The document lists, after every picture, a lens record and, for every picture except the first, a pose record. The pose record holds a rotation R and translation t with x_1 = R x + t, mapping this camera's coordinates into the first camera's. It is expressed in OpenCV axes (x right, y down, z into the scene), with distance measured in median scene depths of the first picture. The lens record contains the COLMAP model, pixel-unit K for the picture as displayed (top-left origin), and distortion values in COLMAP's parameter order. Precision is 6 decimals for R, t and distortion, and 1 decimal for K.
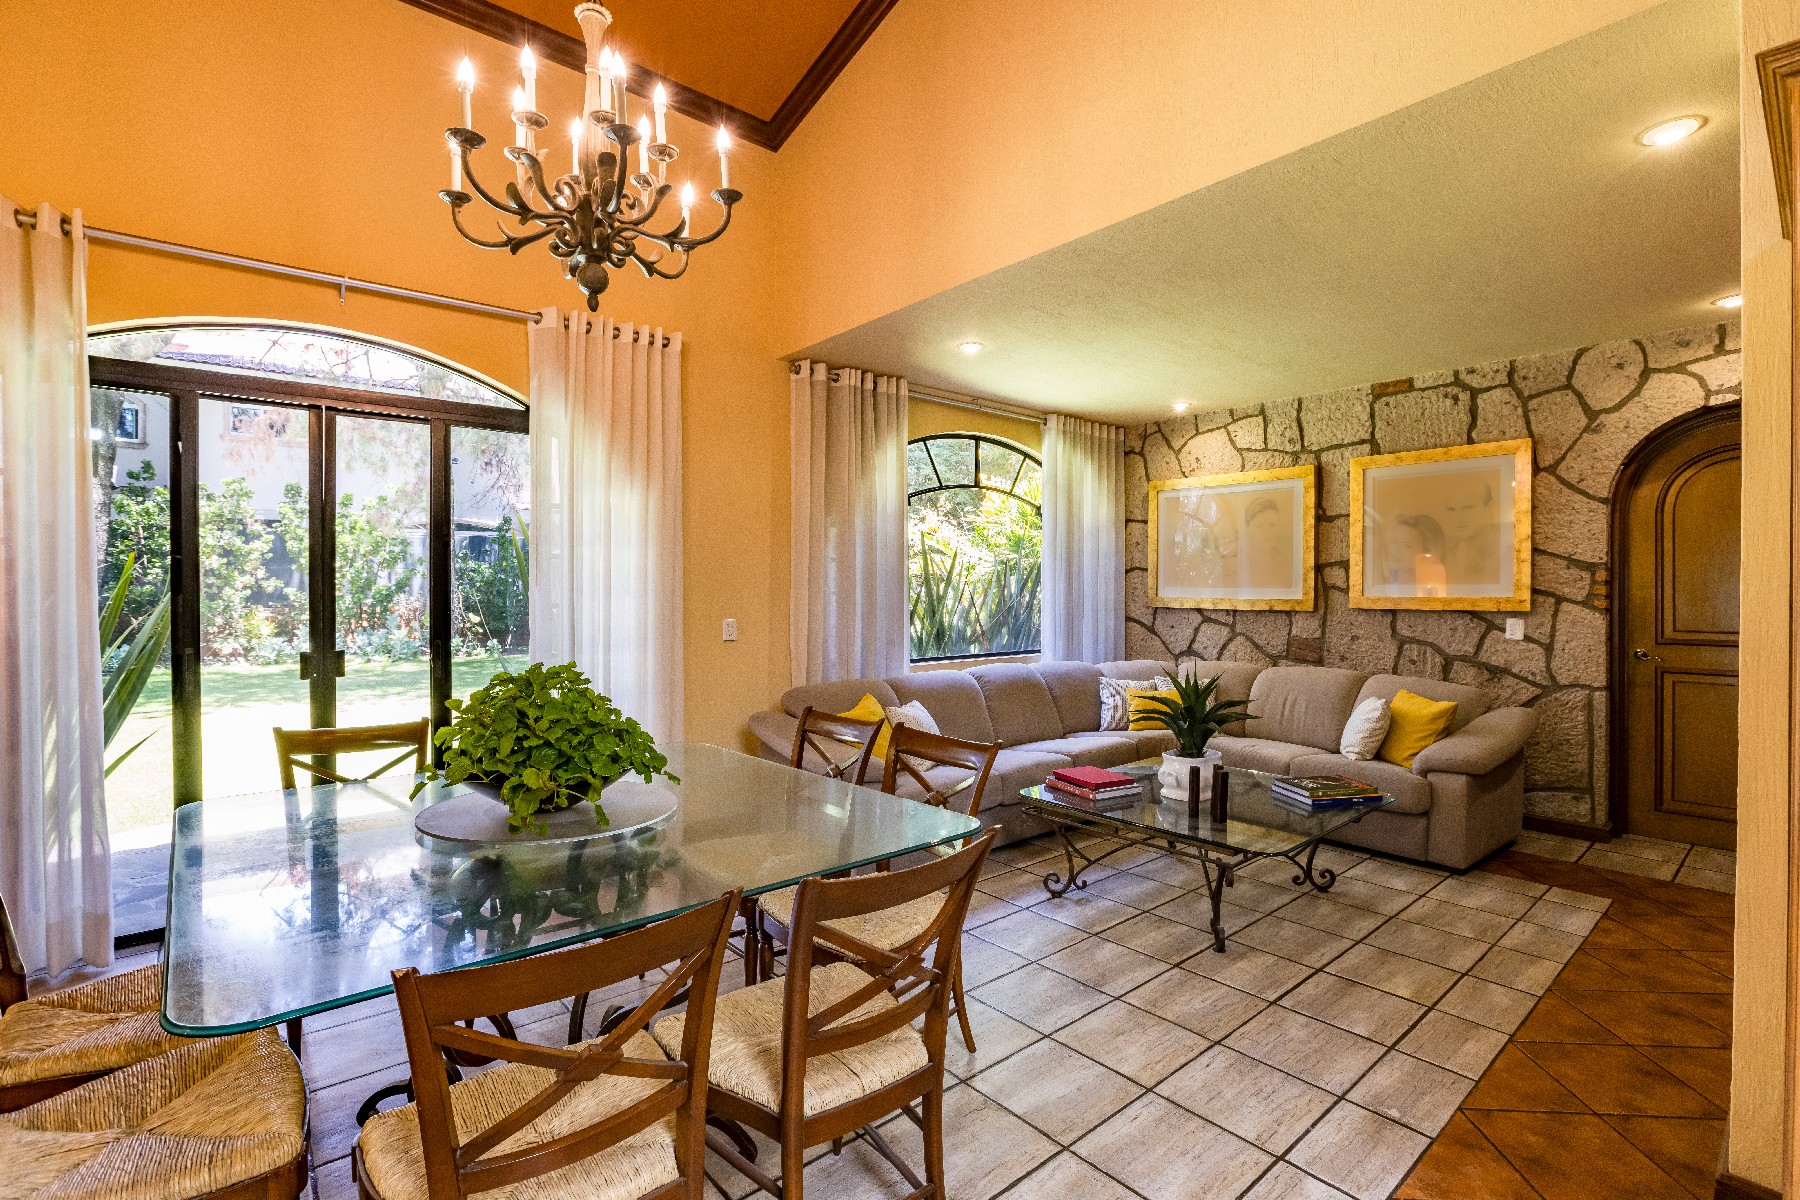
lens RADIAL K [[807.1, 0, 900.0], [0, 807.1, 600.0], [0, 0, 1]] dist [0.000889, 0.000348]
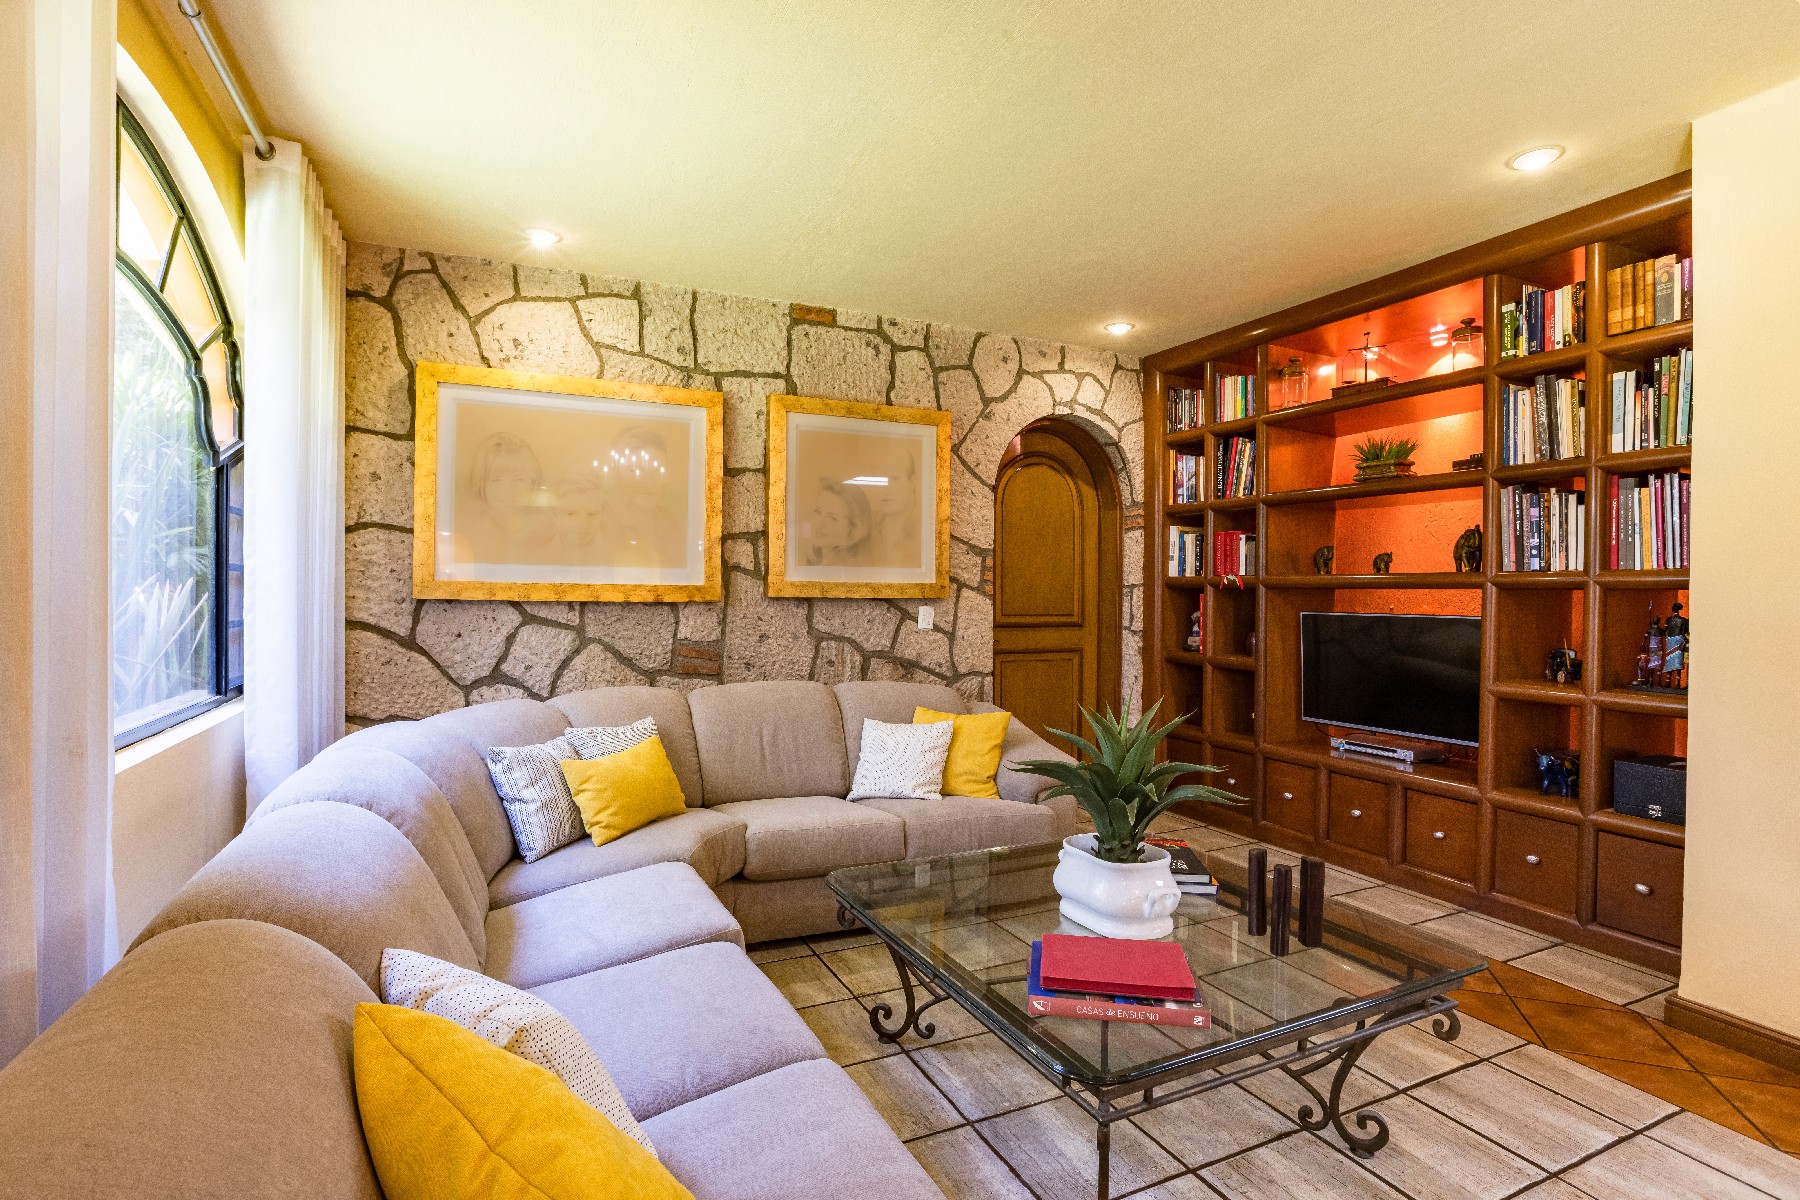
lens RADIAL K [[886.2, 0, 900.0], [0, 886.2, 600.0], [0, 0, 1]] dist [-0.074640, 0.045143]
pose [[0.264090, -0.014378, 0.964391, -0.196555], [0.000434, 0.999891, 0.014789, 0.000819], [-0.964498, -0.003487, 0.264068, 0.697844]]
